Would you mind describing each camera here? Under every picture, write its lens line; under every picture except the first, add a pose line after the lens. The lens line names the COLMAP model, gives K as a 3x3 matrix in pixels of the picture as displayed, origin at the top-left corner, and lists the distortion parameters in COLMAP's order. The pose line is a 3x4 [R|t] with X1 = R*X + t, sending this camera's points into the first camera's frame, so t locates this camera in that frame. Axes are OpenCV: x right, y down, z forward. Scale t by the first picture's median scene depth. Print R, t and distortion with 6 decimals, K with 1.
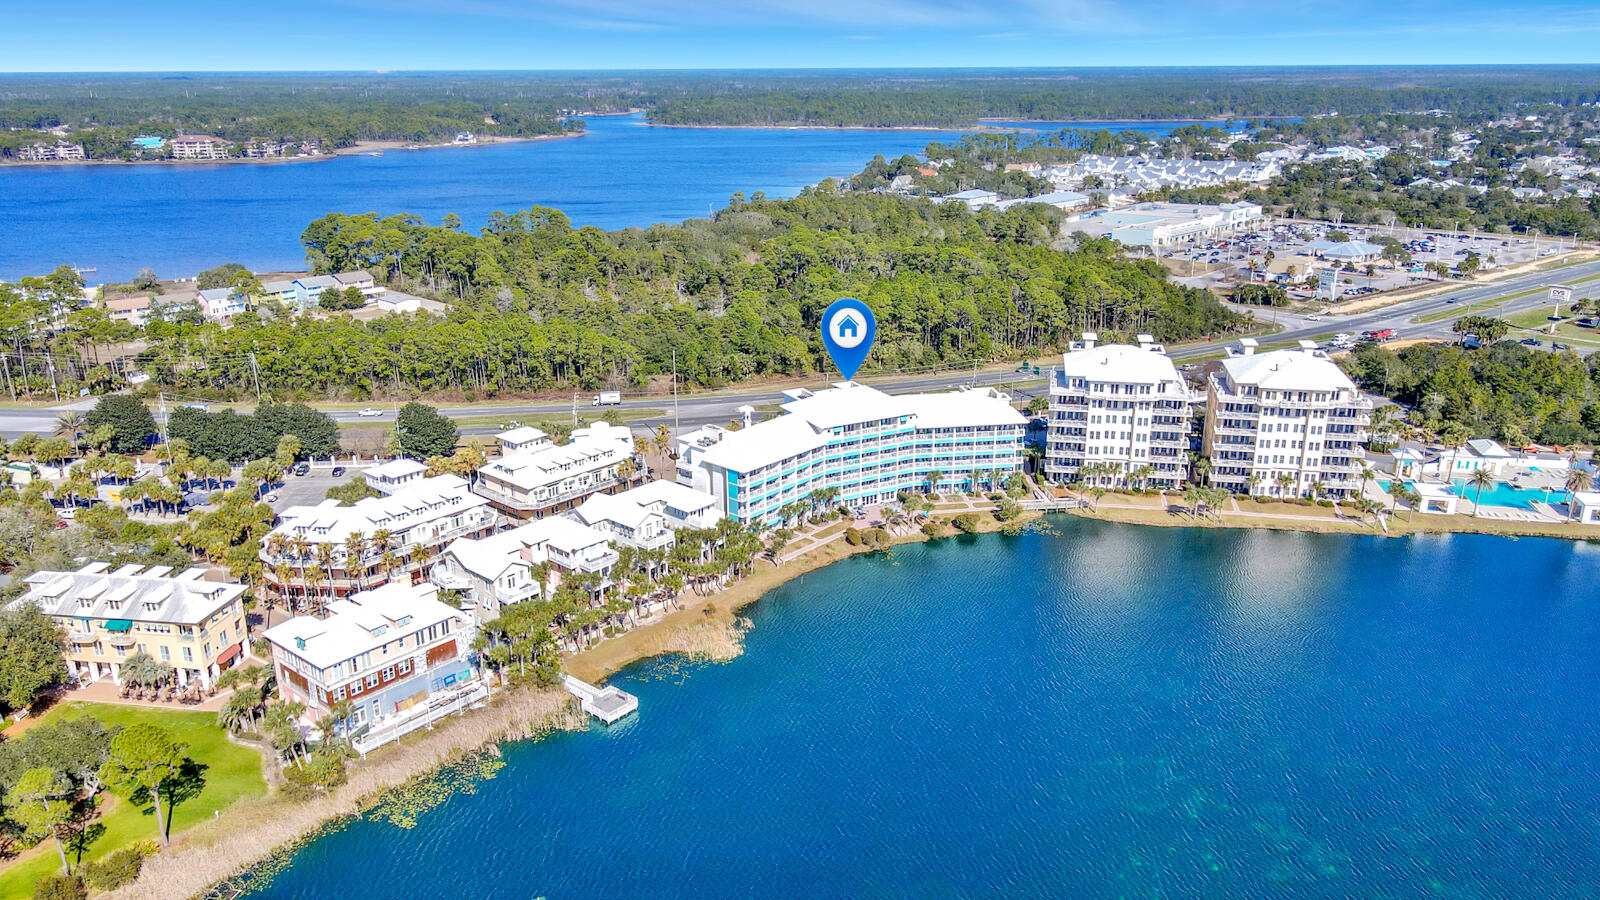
lens RADIAL K [[1172.0, 0, 800.3], [0, 1172.0, 469.3], [0, 0, 1]] dist [-0.005746, 0.040986]
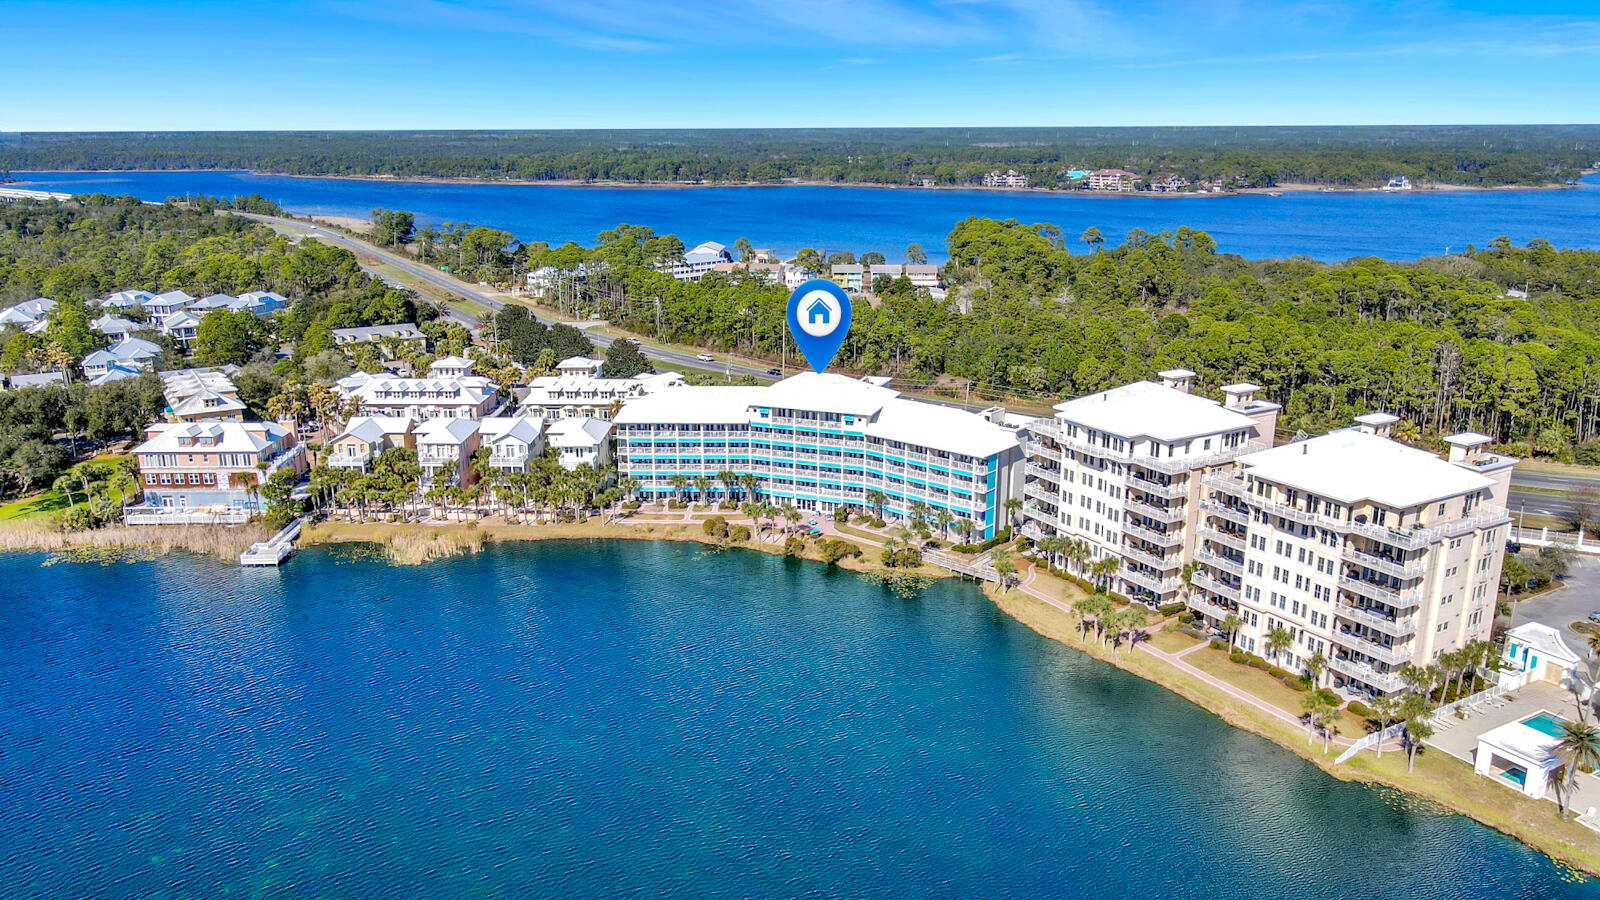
lens RADIAL K [[1172.0, 0, 800.3], [0, 1172.0, 469.3], [0, 0, 1]] dist [-0.005746, 0.040986]
pose [[0.660085, 0.214808, -0.719823, 0.661501], [-0.247506, 0.966927, 0.061583, -0.049889], [0.709245, 0.137511, 0.691420, 0.396074]]
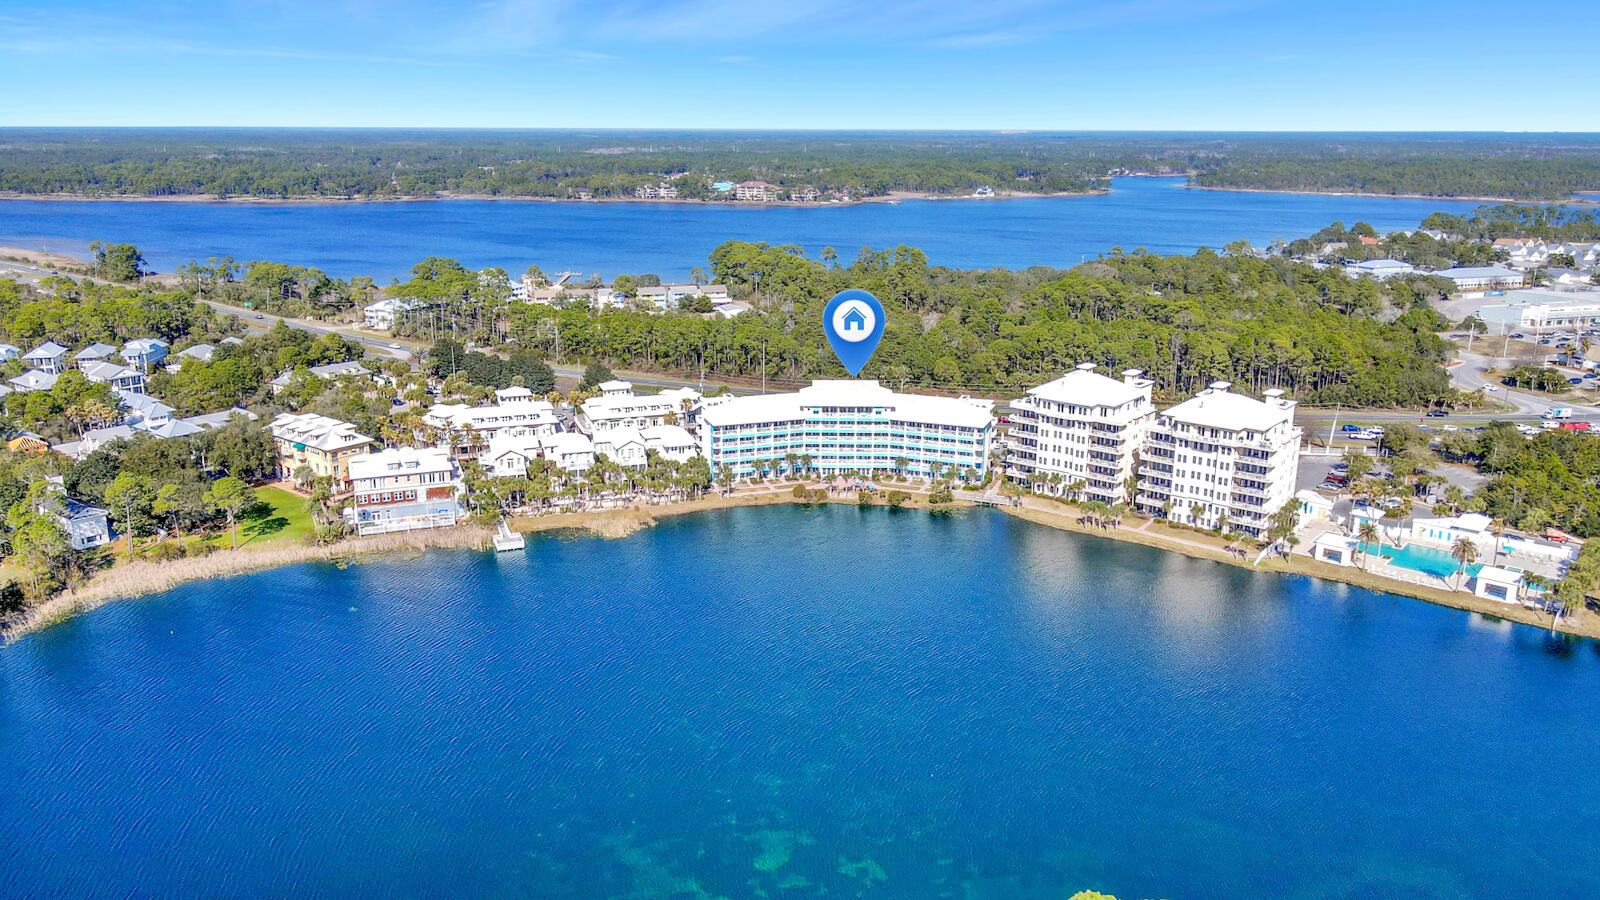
lens RADIAL K [[1172.0, 0, 800.3], [0, 1172.0, 469.3], [0, 0, 1]] dist [-0.005746, 0.040986]
pose [[0.877419, 0.143732, -0.457687, 0.576349], [-0.165273, 0.986222, -0.007127, 0.039954], [0.450357, 0.081896, 0.889085, -0.119897]]
